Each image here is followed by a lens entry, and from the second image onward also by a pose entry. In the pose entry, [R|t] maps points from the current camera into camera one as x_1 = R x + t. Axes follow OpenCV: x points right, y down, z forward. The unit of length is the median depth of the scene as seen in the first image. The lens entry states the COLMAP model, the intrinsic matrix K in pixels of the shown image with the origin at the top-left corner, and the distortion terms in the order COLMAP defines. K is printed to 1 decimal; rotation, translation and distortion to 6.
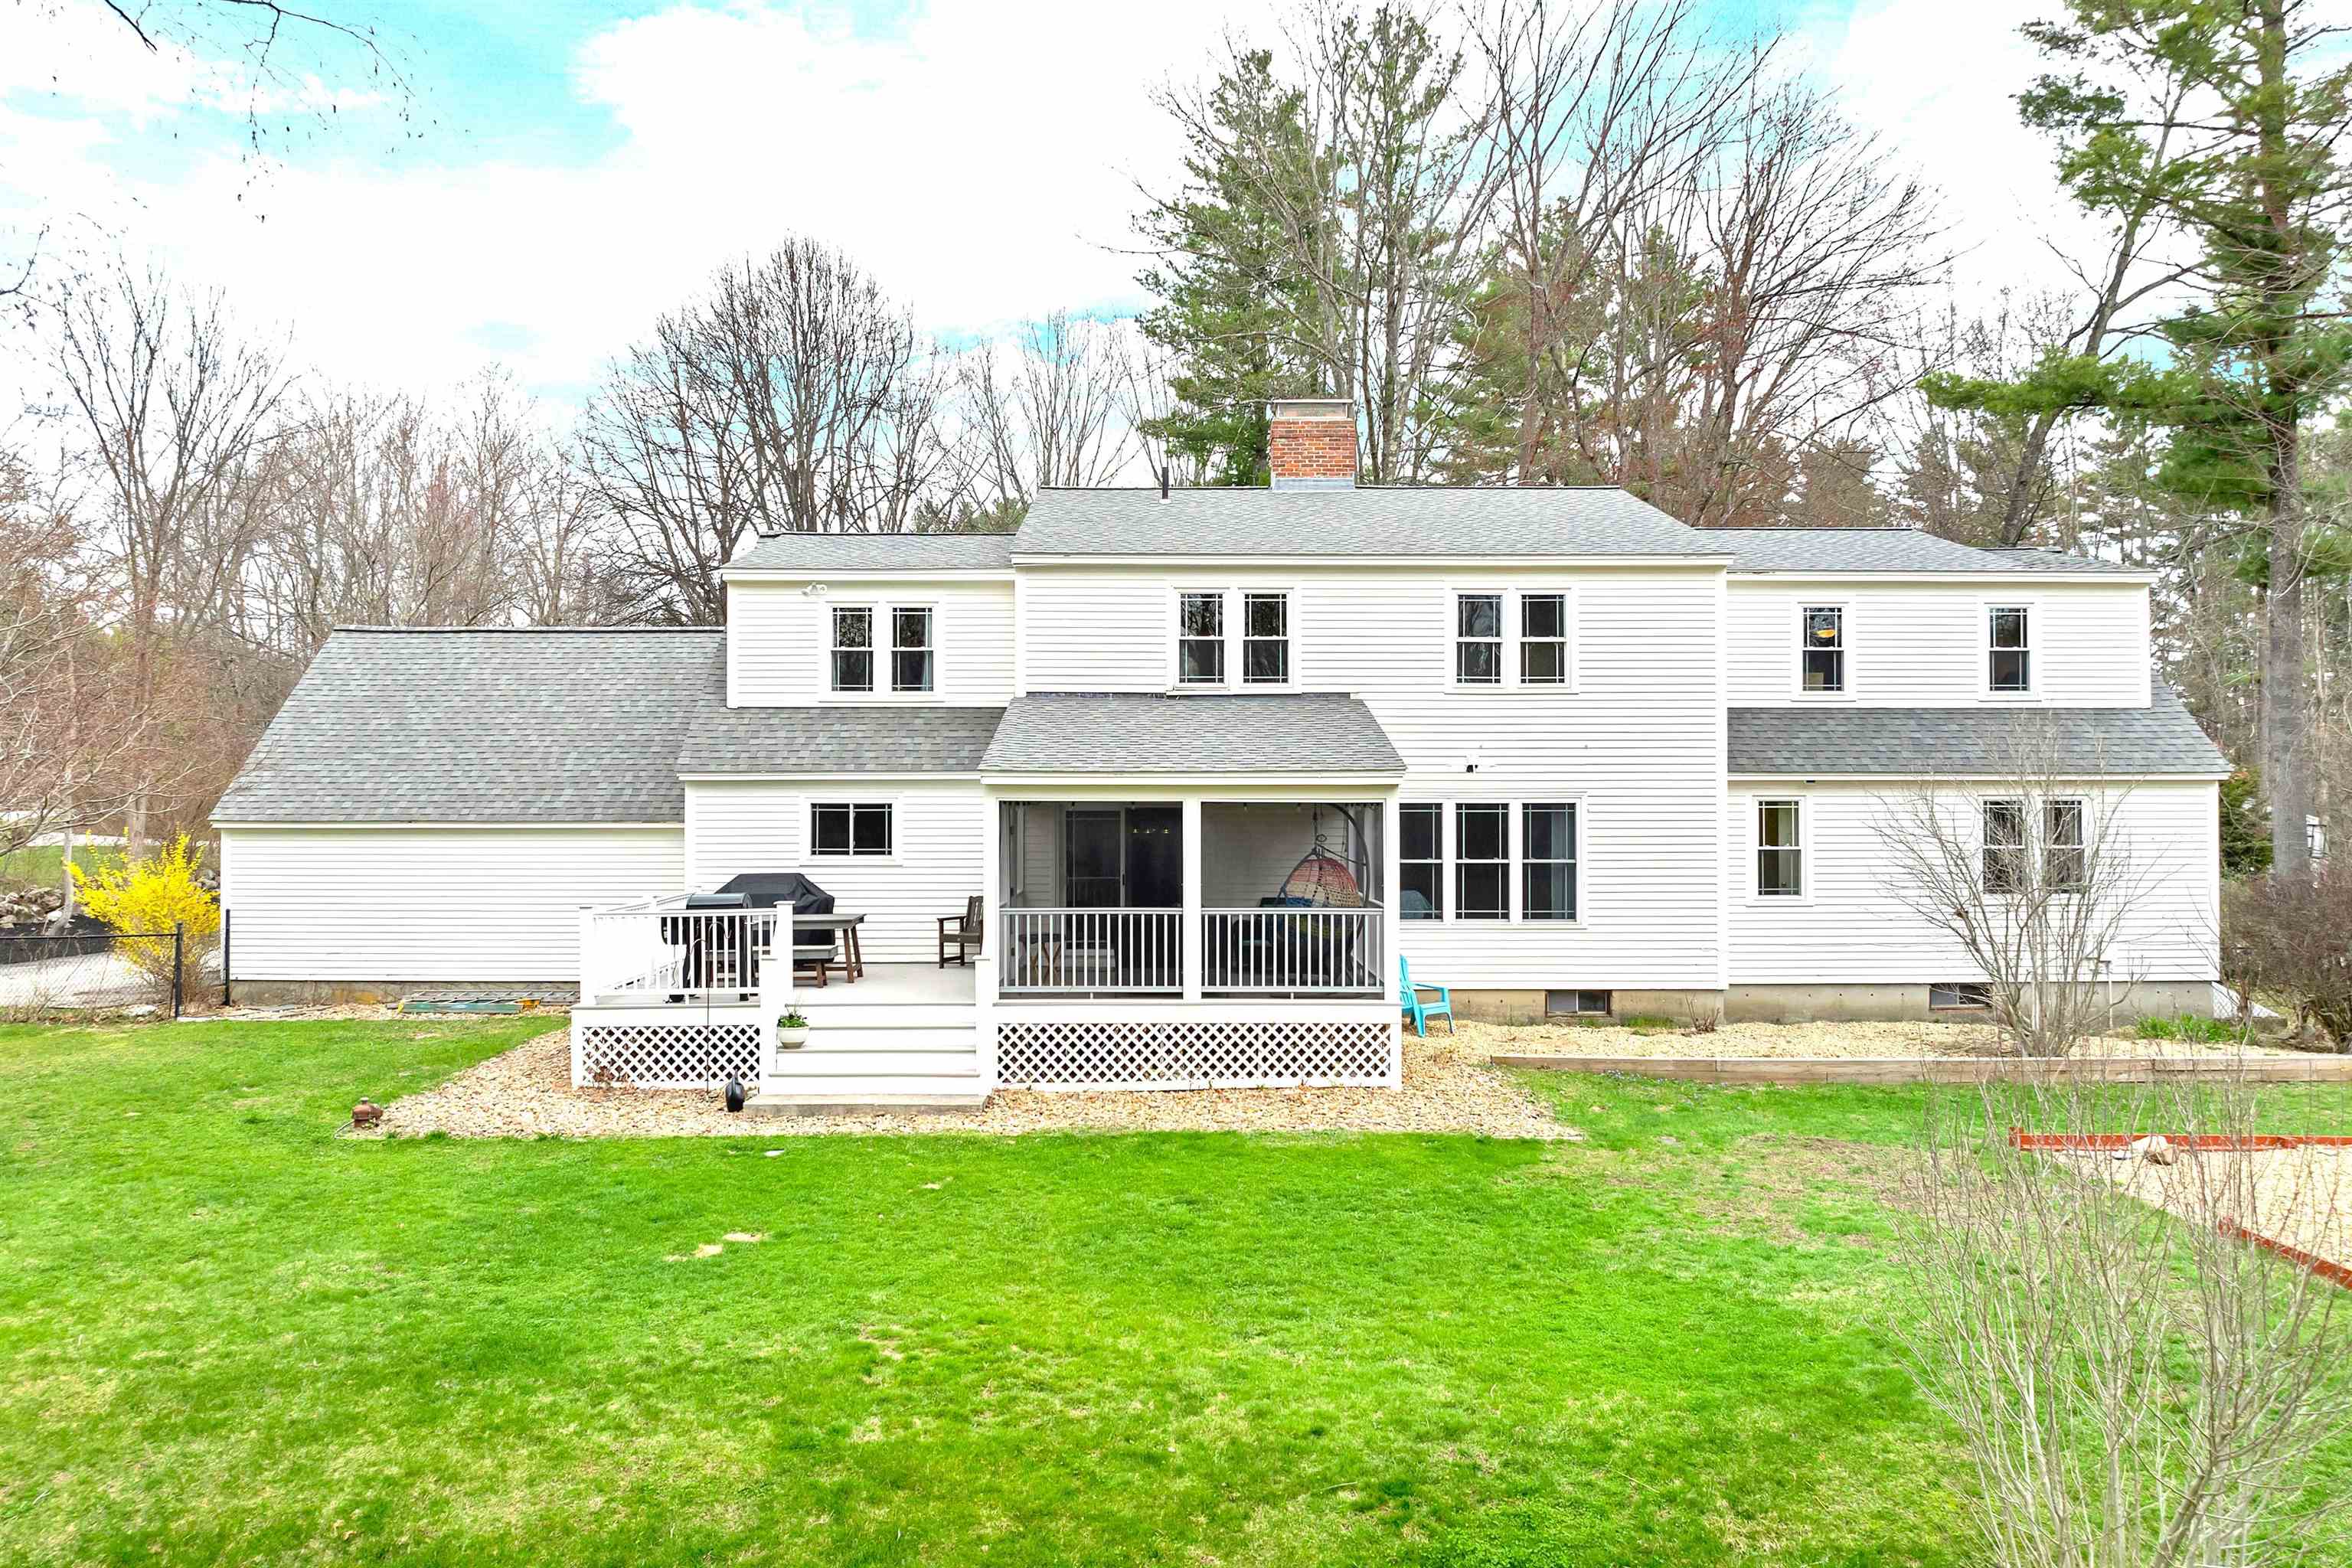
lens RADIAL K [[1678.9, 0, 1176.3], [0, 1678.9, 792.2], [0, 0, 1]] dist [0.004775, -0.001453]
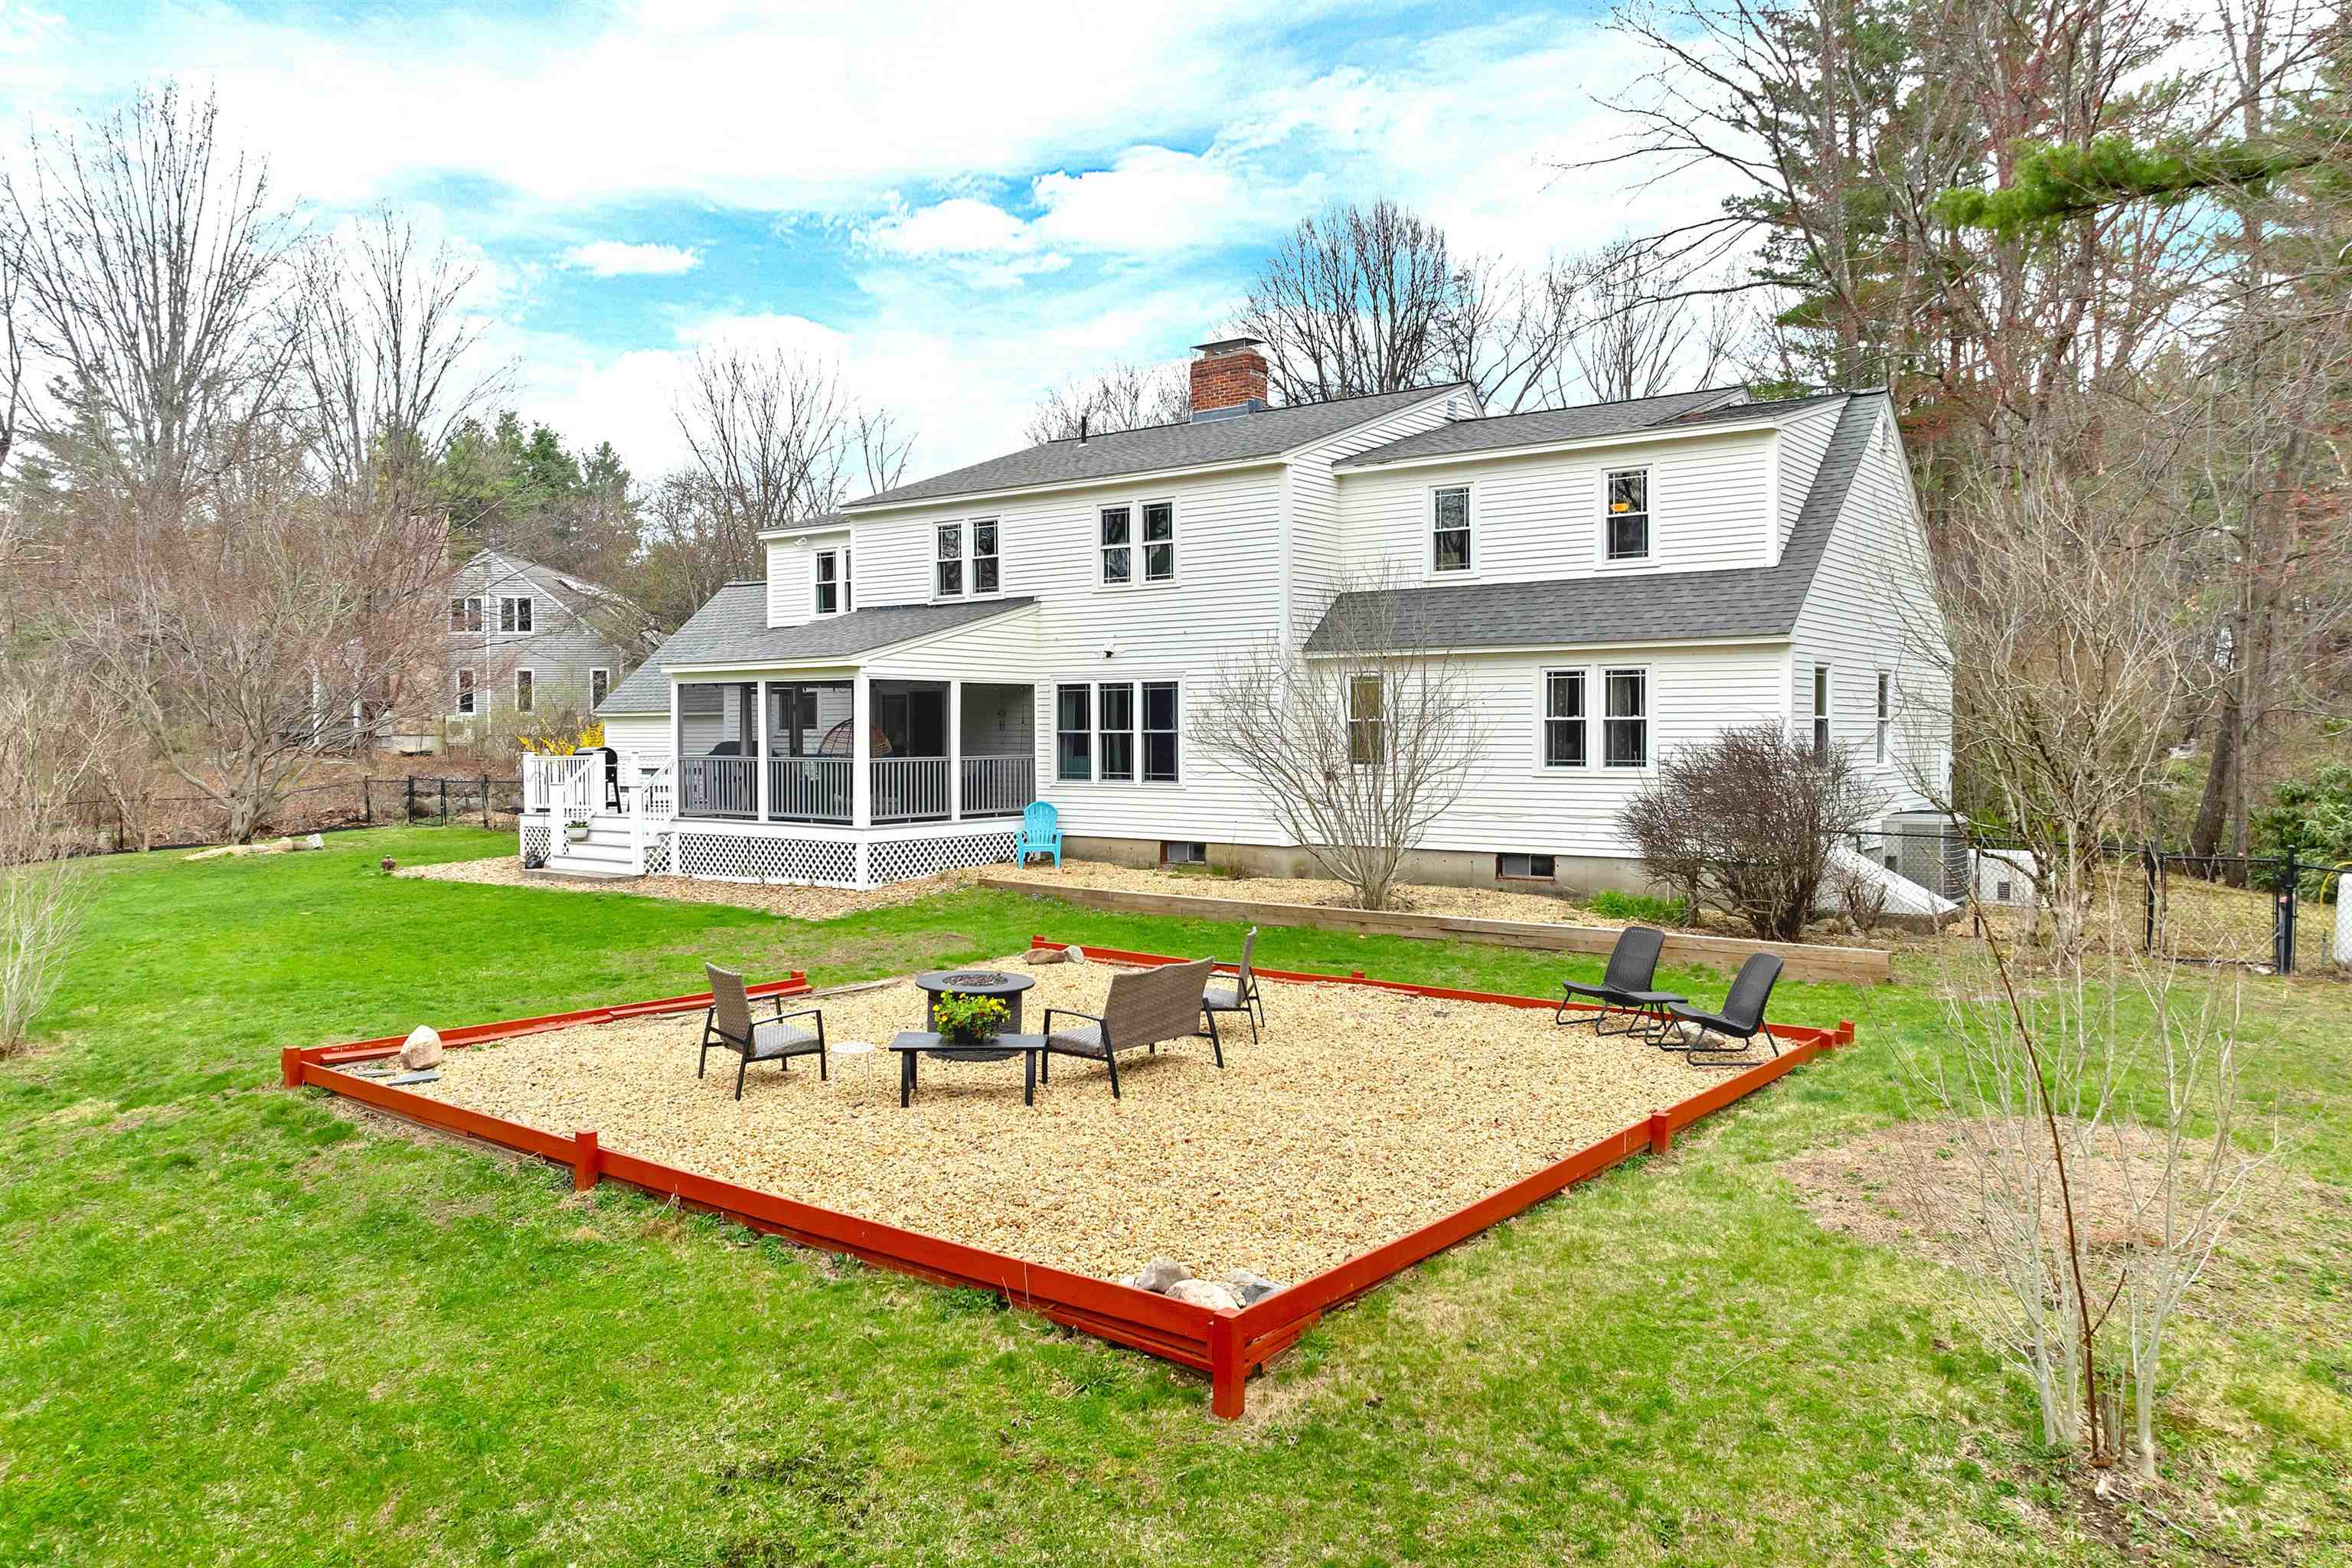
lens RADIAL K [[1678.9, 0, 1177.8], [0, 1678.9, 779.5], [0, 0, 1]] dist [0.004775, -0.001453]
pose [[0.774658, 0.019161, -0.632090, 0.978243], [0.009401, 0.999081, 0.041807, 0.025727], [0.632310, -0.038329, 0.773766, 0.093630]]
